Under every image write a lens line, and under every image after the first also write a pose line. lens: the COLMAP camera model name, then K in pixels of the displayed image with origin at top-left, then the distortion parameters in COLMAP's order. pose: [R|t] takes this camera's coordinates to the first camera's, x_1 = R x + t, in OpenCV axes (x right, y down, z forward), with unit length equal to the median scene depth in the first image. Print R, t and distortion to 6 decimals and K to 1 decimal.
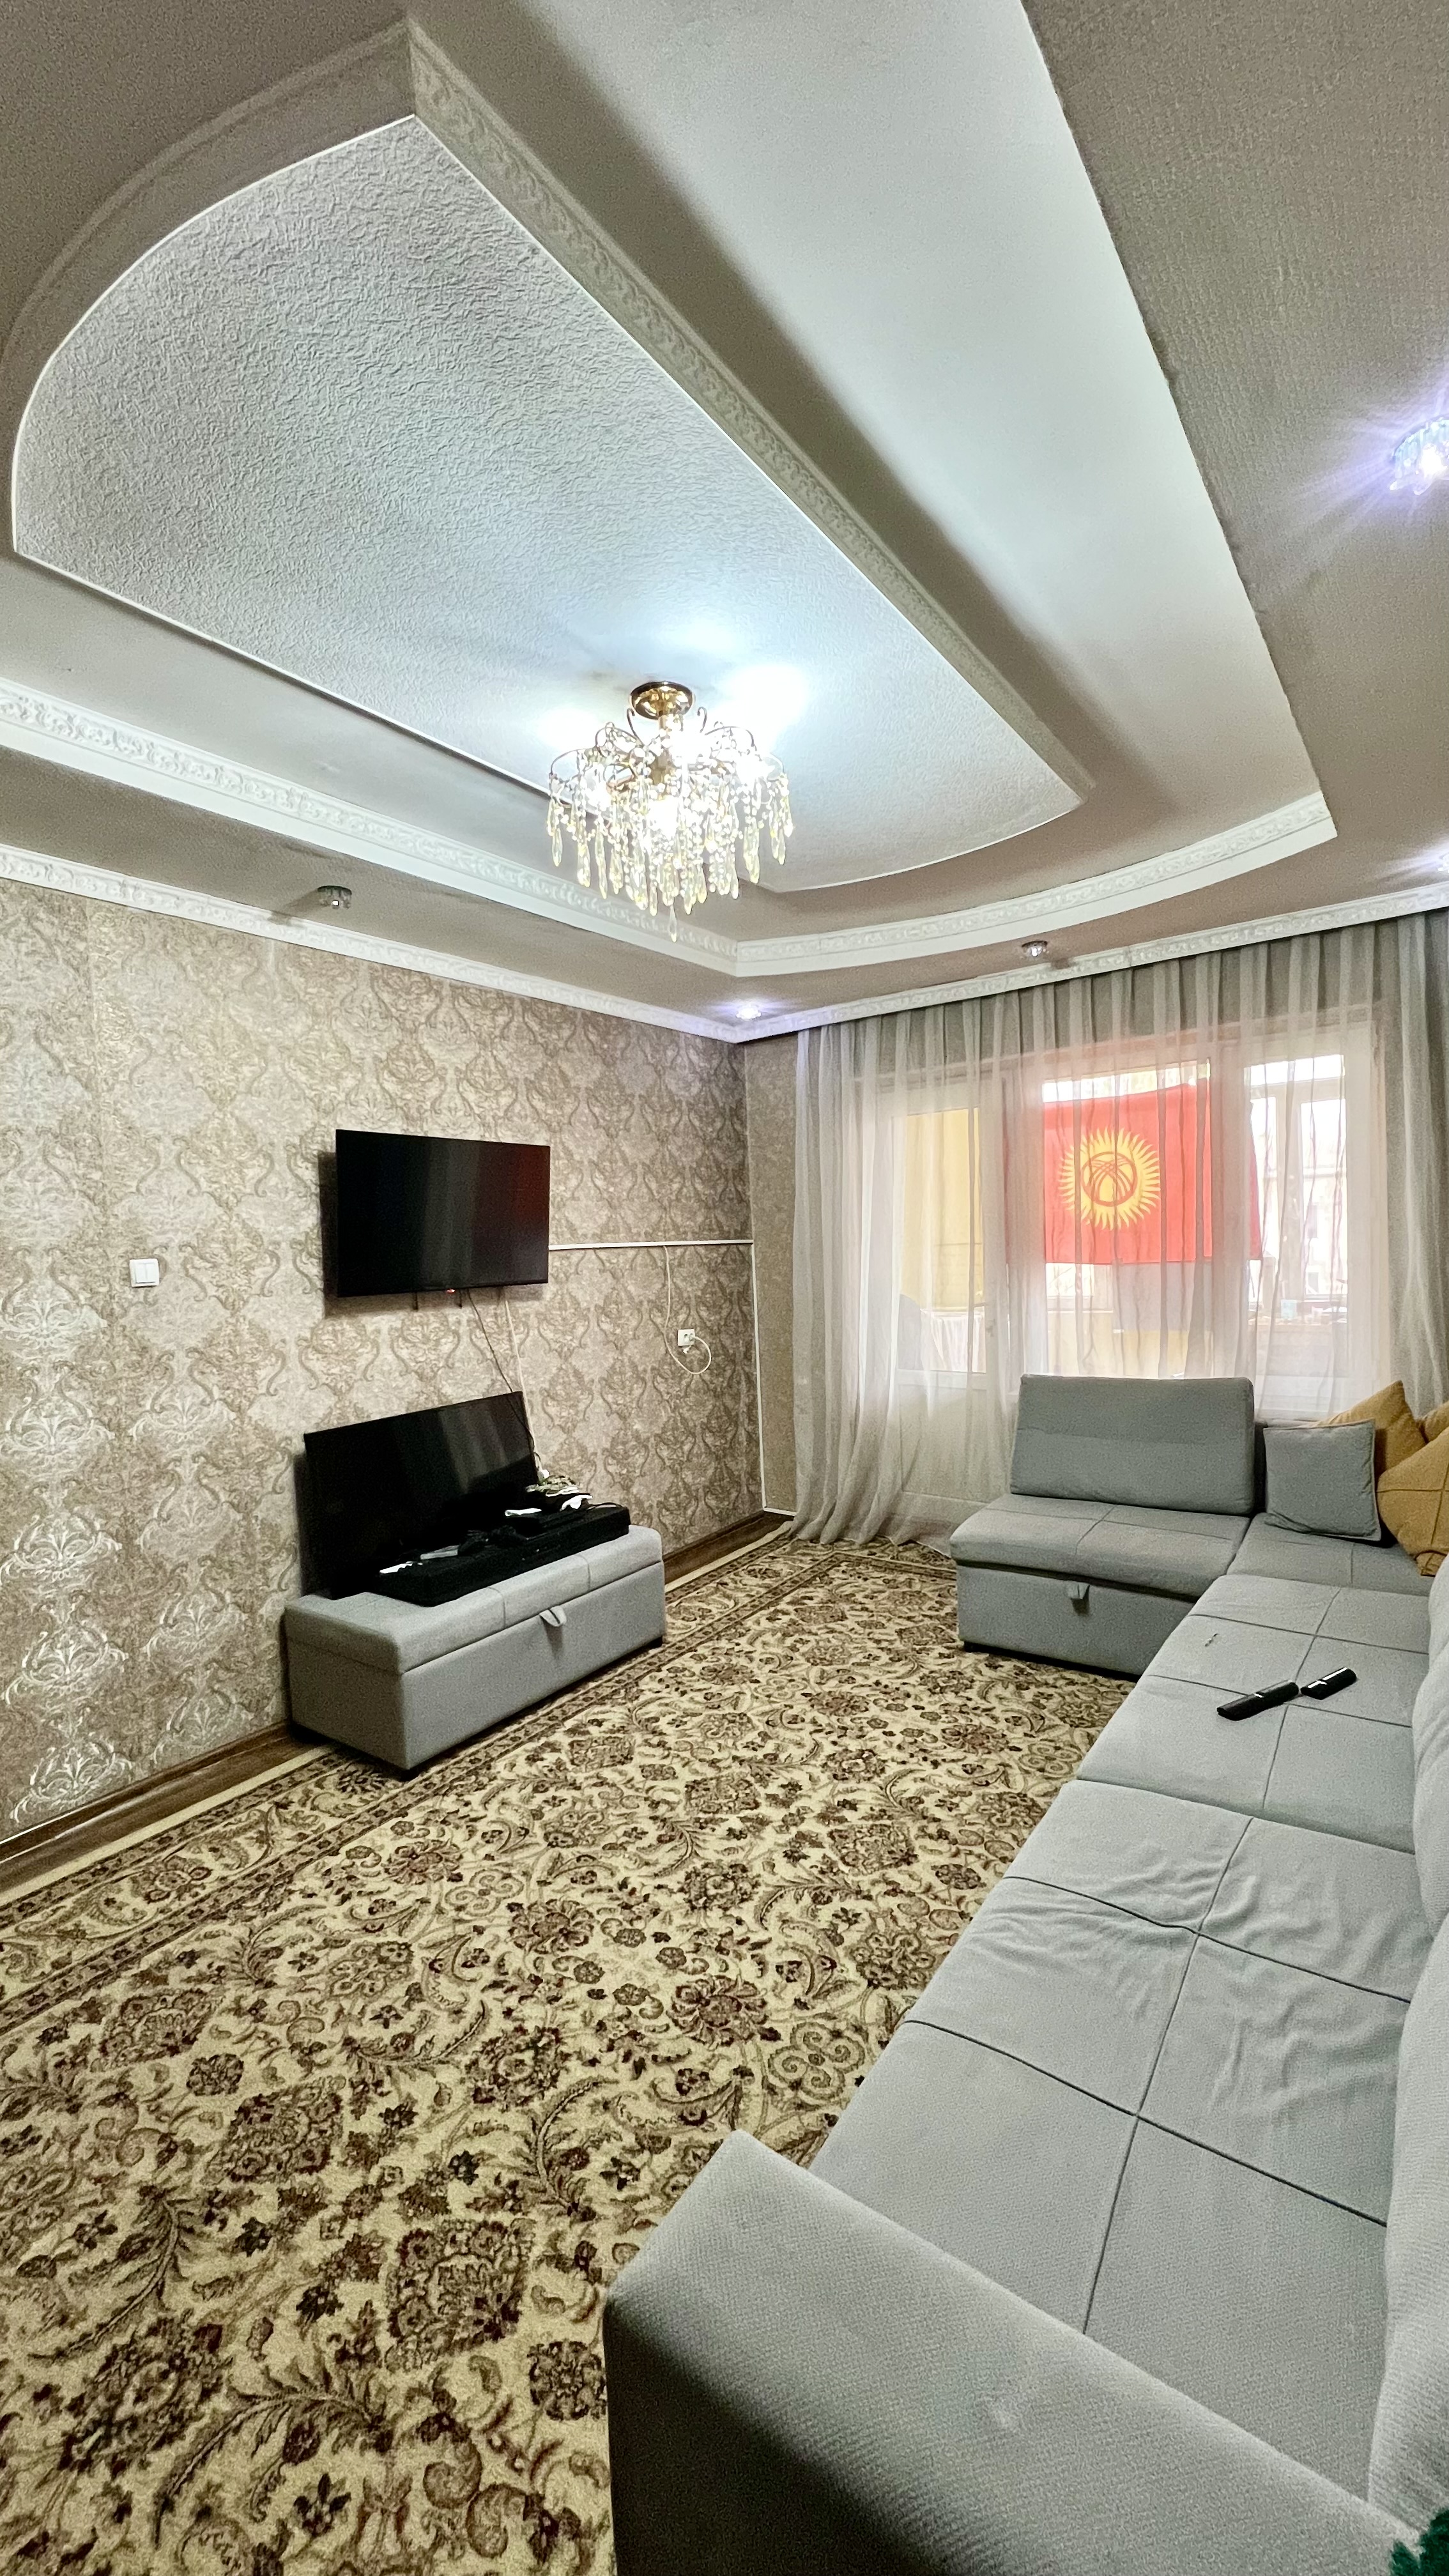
lens RADIAL K [[1020.9, 0, 727.9], [0, 1020.9, 1289.3], [0, 0, 1]] dist [-0.002213, 0.000125]
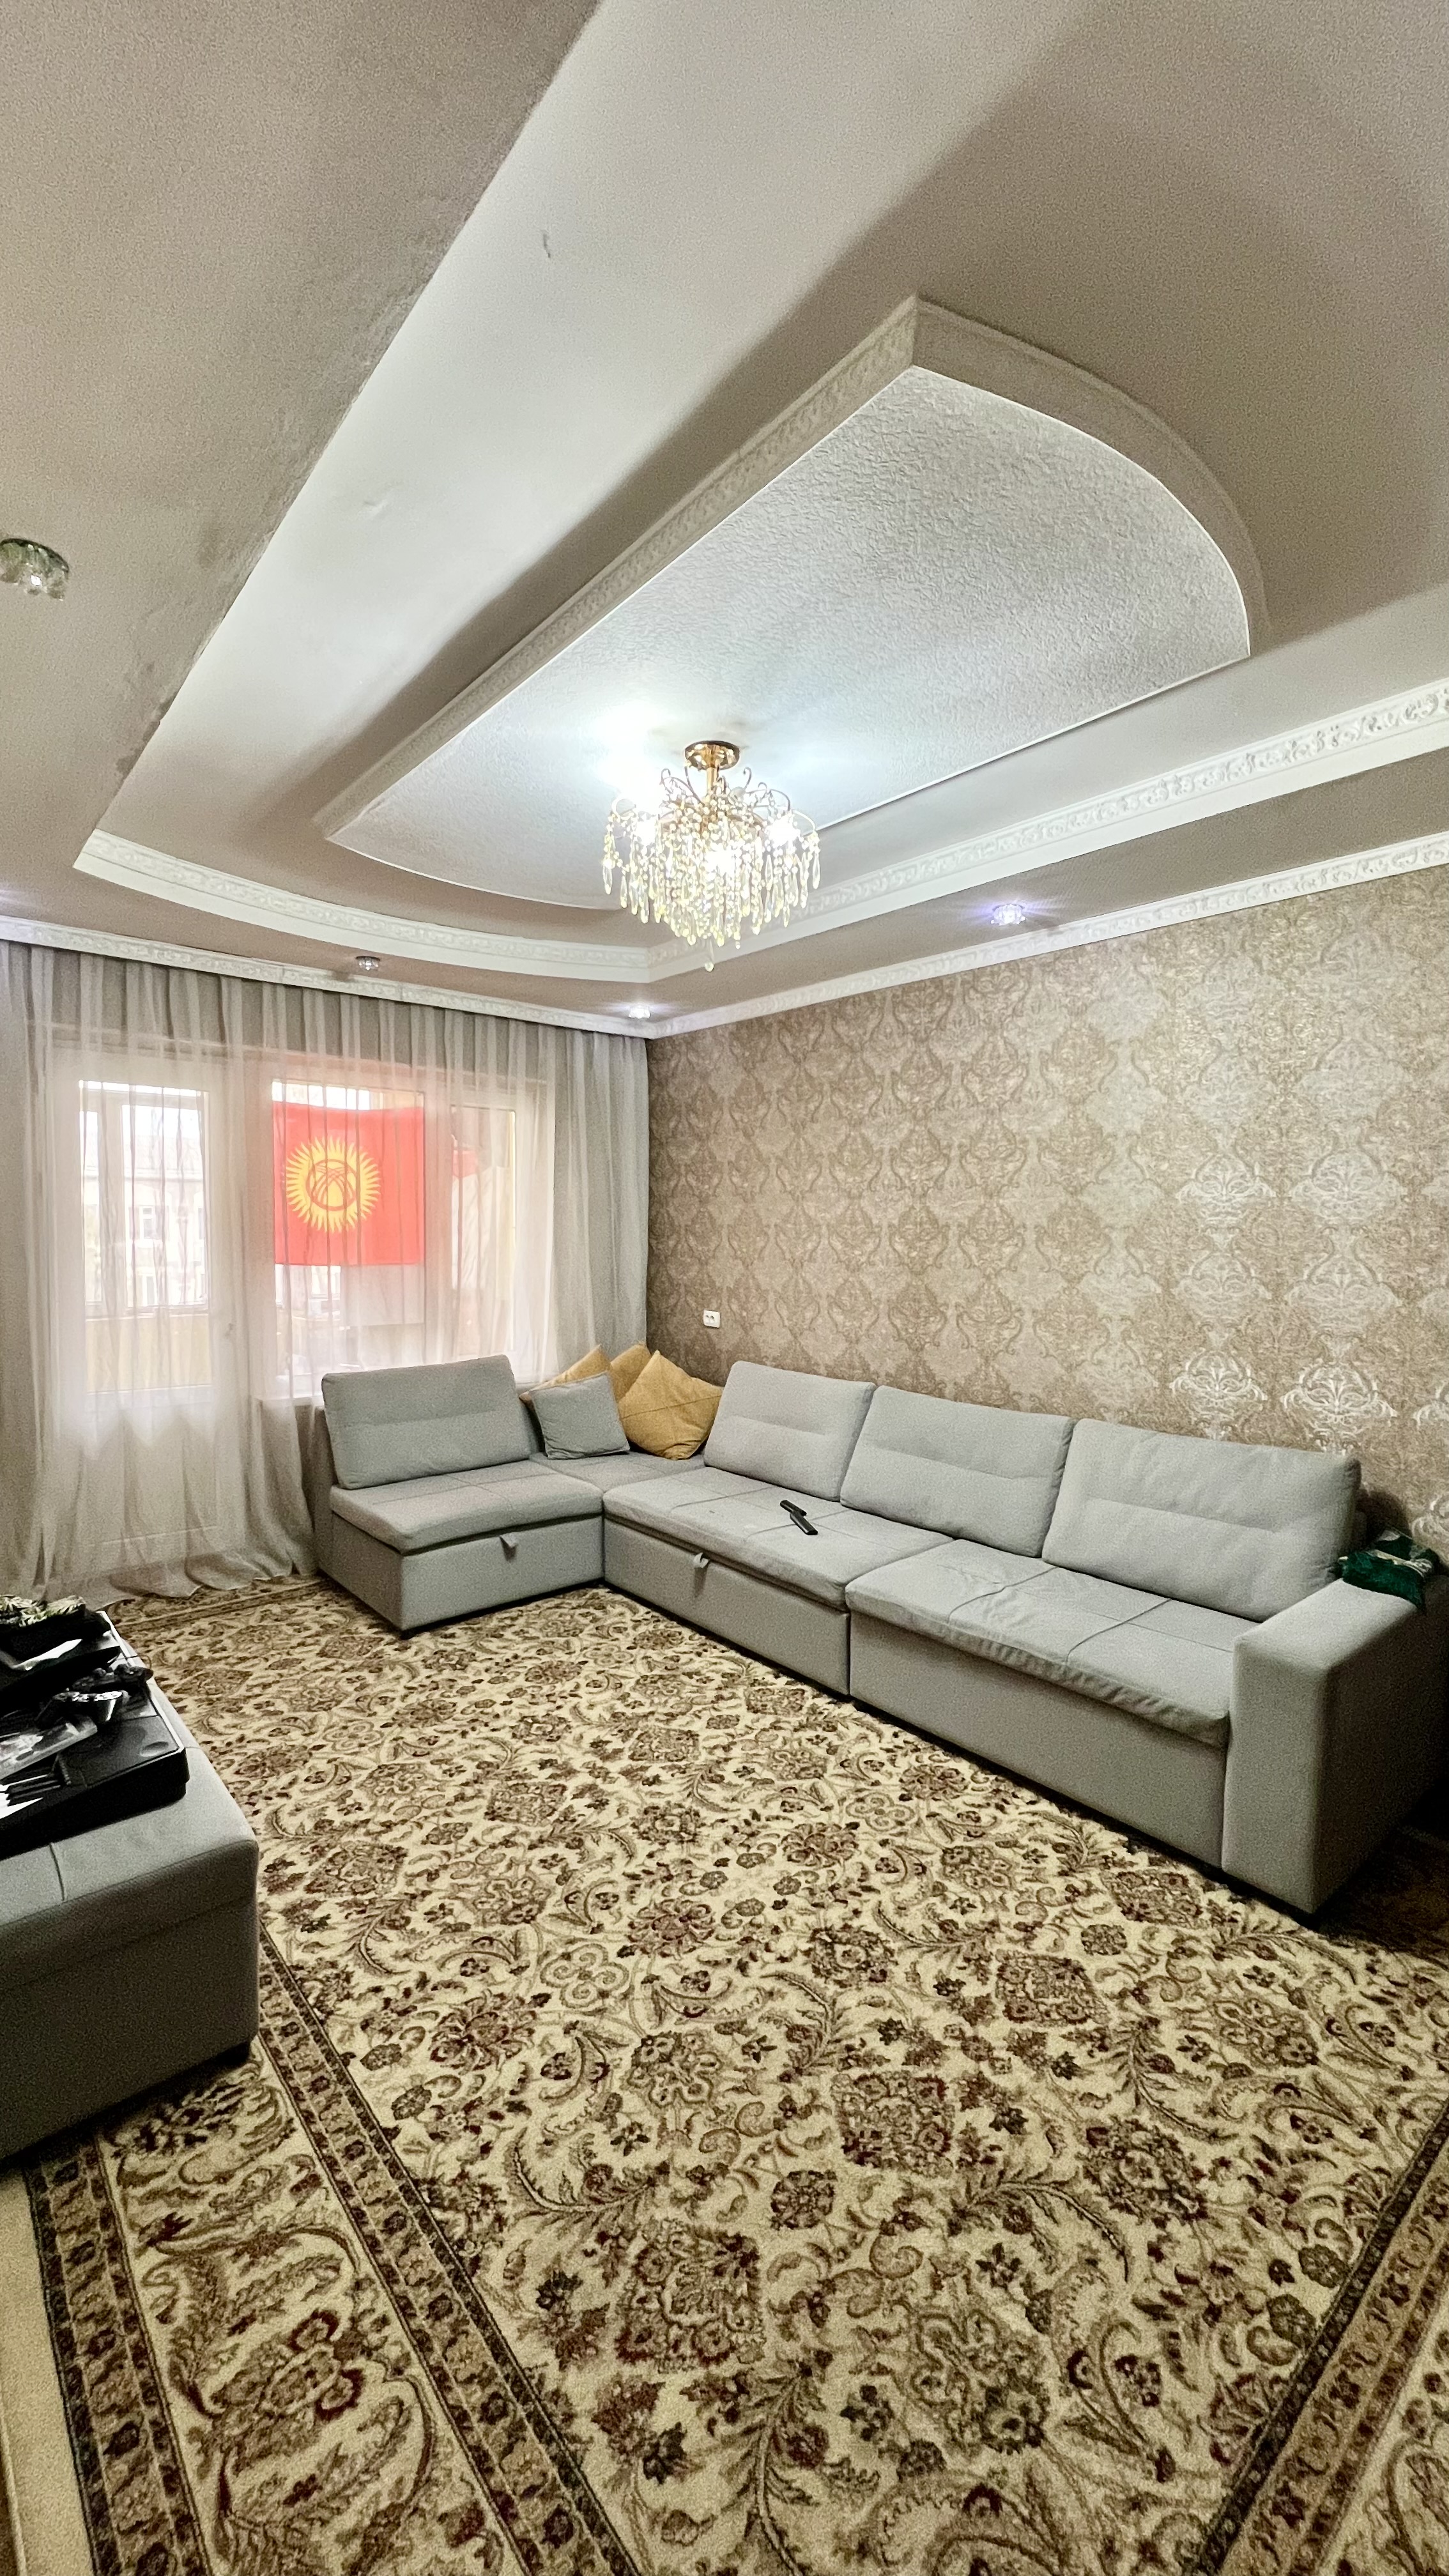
lens RADIAL K [[1020.9, 0, 730.6], [0, 1020.9, 1293.4], [0, 0, 1]] dist [-0.002213, 0.000125]
pose [[0.229237, -0.018401, 0.973197, -1.175596], [0.022108, 0.999662, 0.013693, -0.002807], [-0.973119, 0.018377, 0.229567, 0.746064]]
